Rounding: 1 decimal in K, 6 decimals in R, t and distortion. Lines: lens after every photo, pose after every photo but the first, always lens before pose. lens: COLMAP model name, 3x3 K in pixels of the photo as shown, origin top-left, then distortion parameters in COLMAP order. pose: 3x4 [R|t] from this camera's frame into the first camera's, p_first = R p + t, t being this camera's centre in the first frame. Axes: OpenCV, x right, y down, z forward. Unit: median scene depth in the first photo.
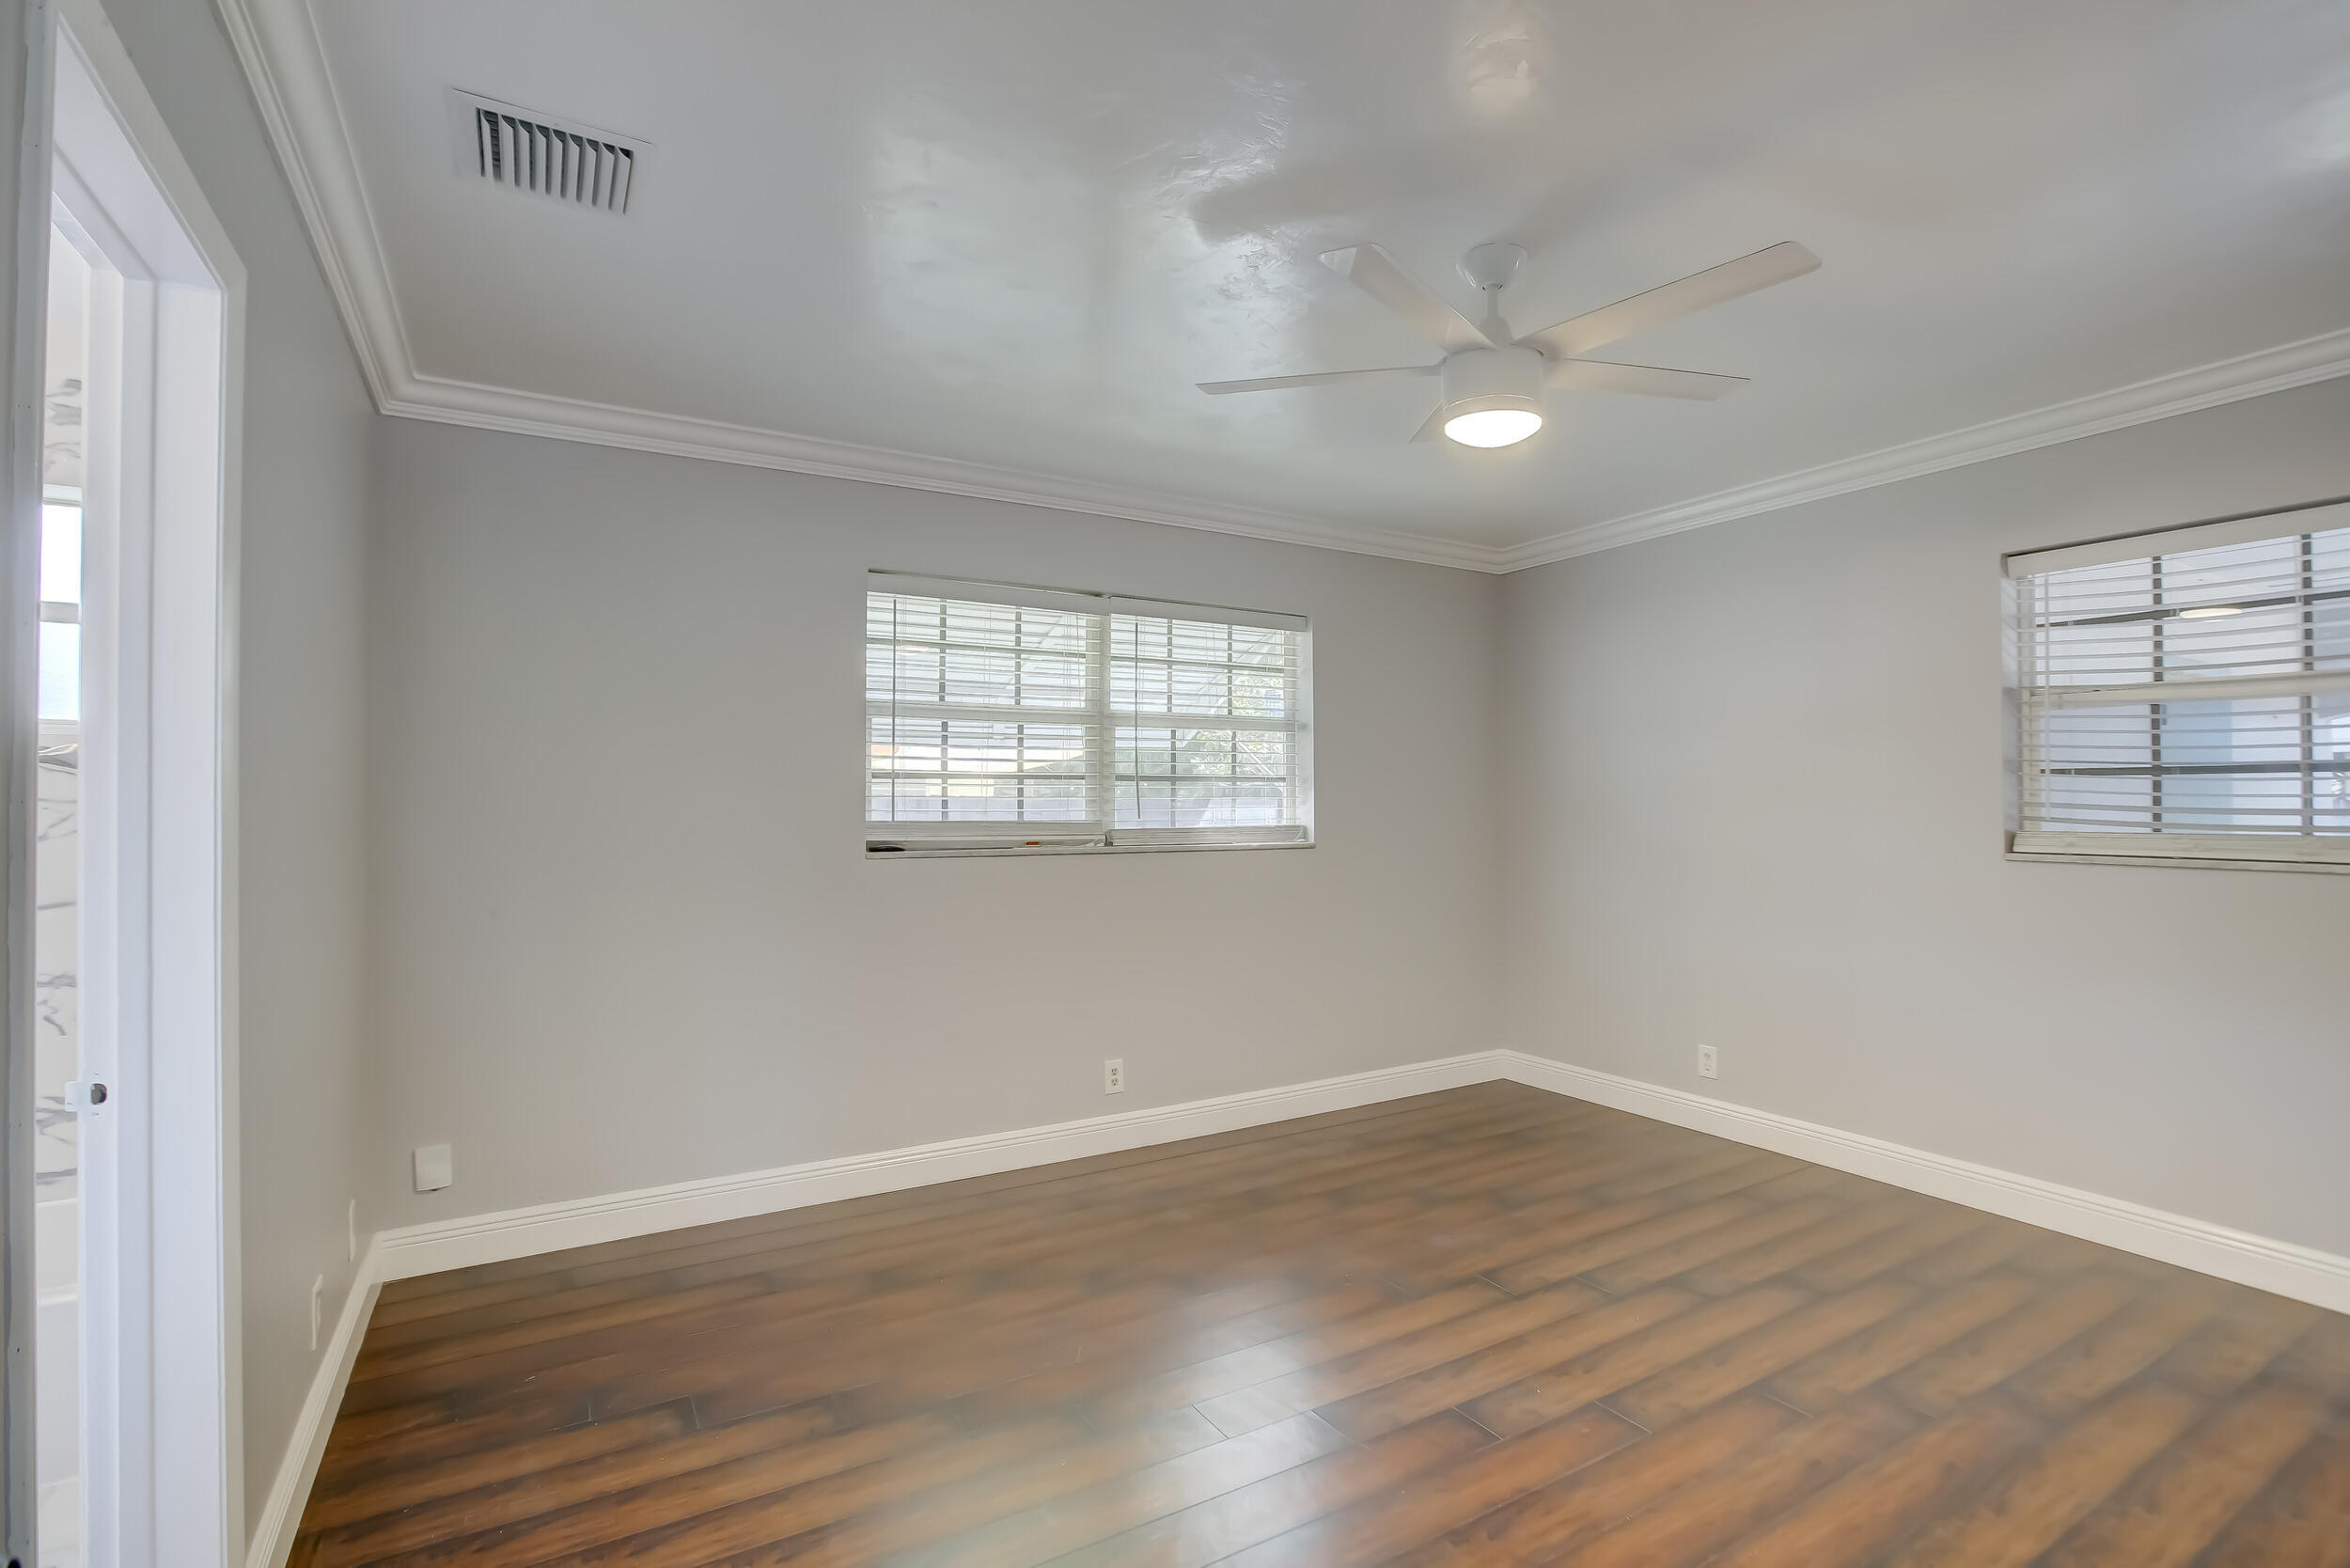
lens RADIAL K [[1077.6, 0, 1191.8], [0, 1077.6, 787.8], [0, 0, 1]] dist [-0.041736, 0.014455]
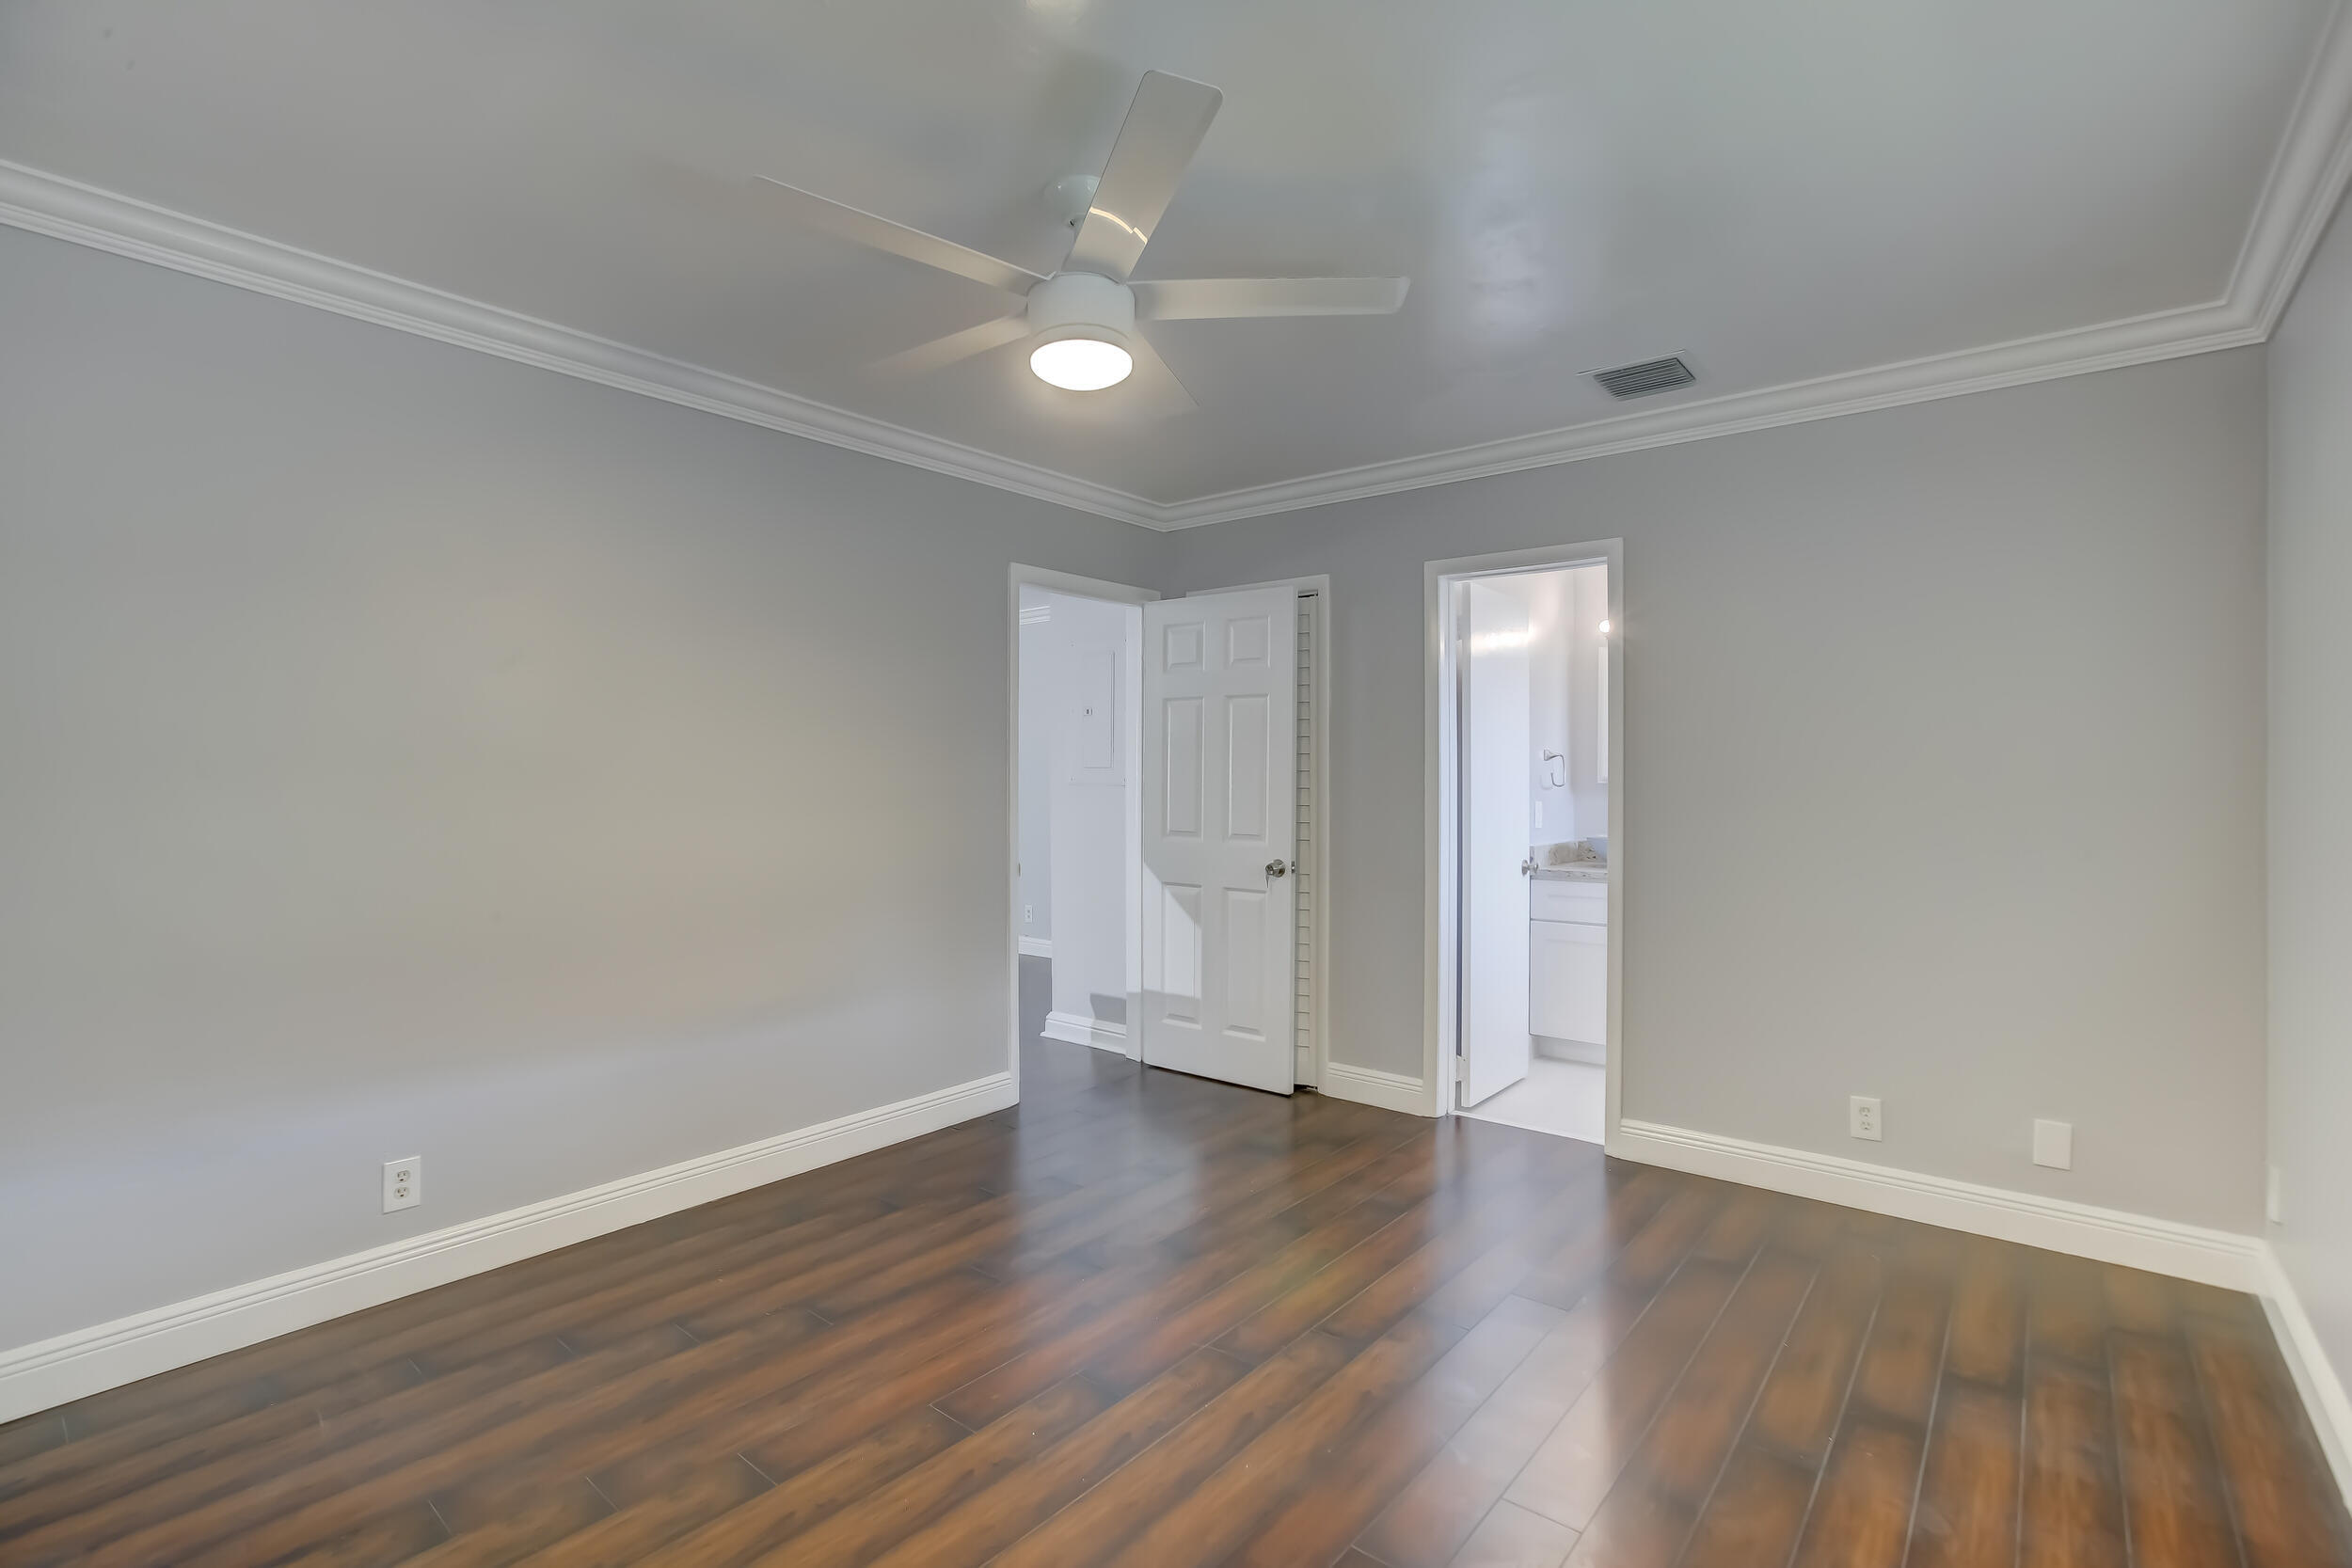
lens RADIAL K [[1084.7, 0, 1188.6], [0, 1084.7, 773.5], [0, 0, 1]] dist [-0.050900, 0.017104]
pose [[-0.938883, 0.001943, -0.344230, 0.377686], [0.008985, 0.999782, -0.018863, 0.022554], [0.344119, -0.020803, -0.938696, 1.401020]]
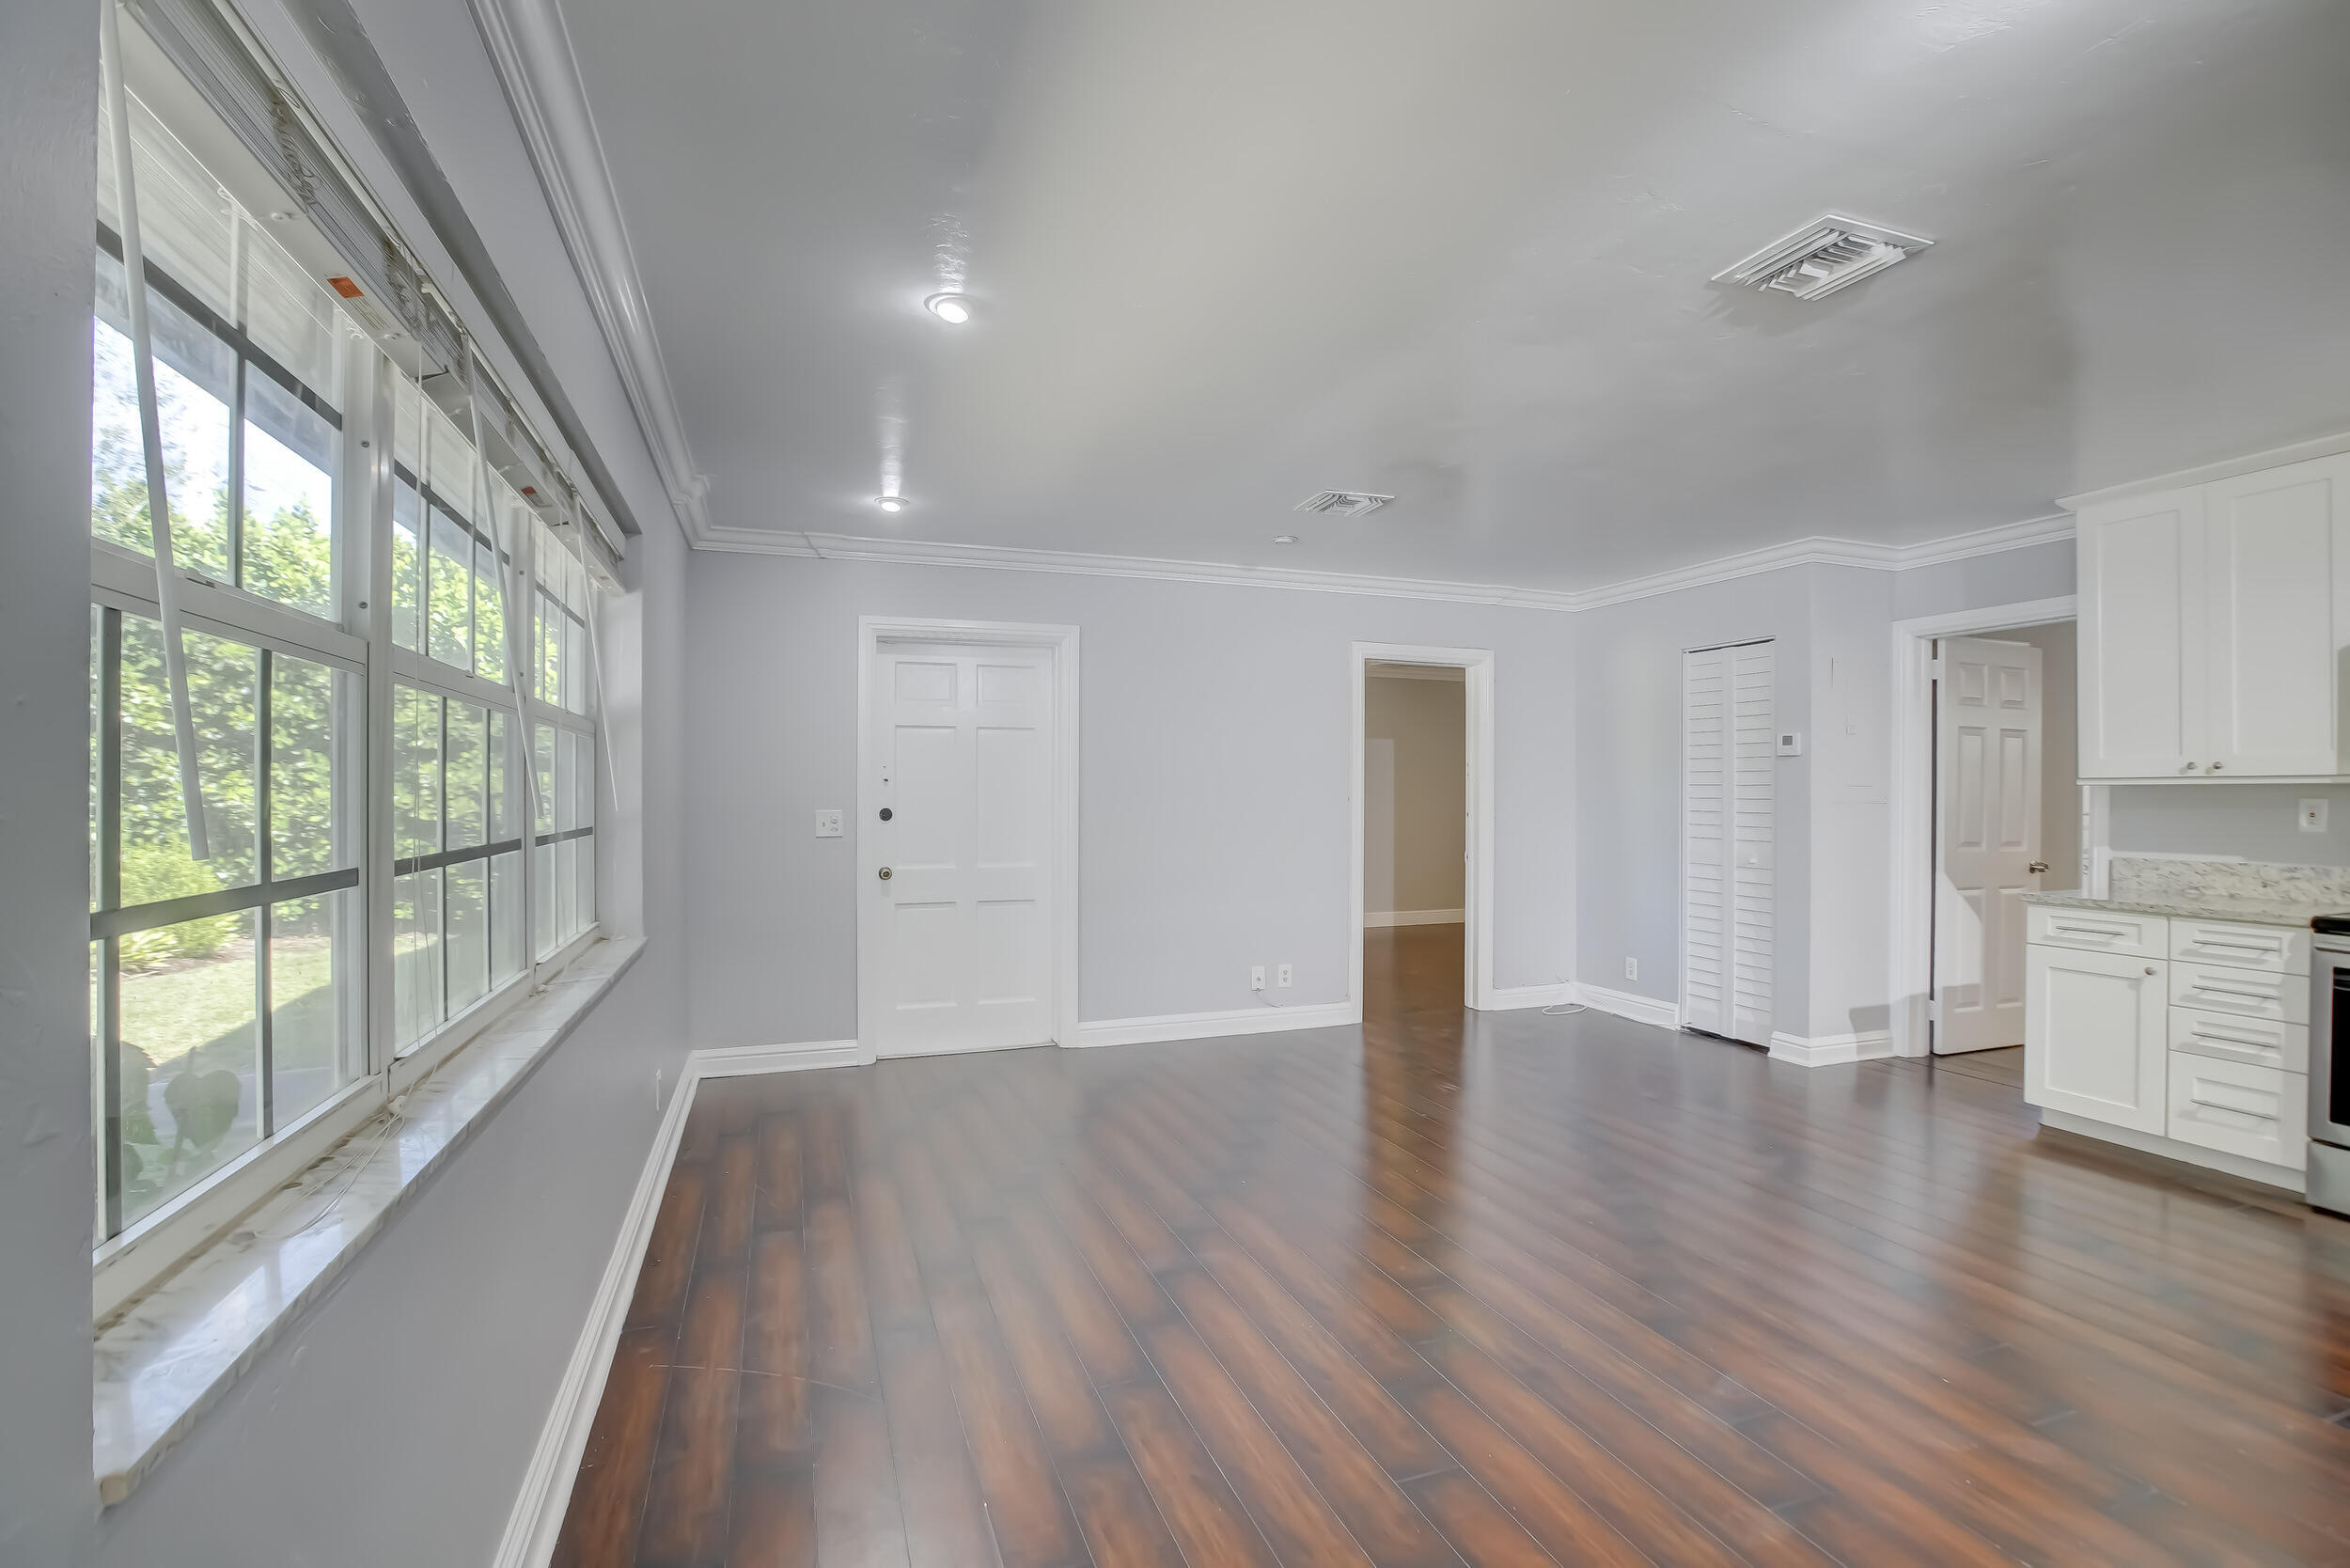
lens RADIAL K [[1077.6, 0, 1191.8], [0, 1077.6, 787.8], [0, 0, 1]] dist [-0.041736, 0.014455]
pose [[-0.185516, 0.005207, -0.982627, 1.742982], [0.019335, 0.999812, 0.001648, -0.039646], [0.982451, -0.018693, -0.185582, -0.883760]]
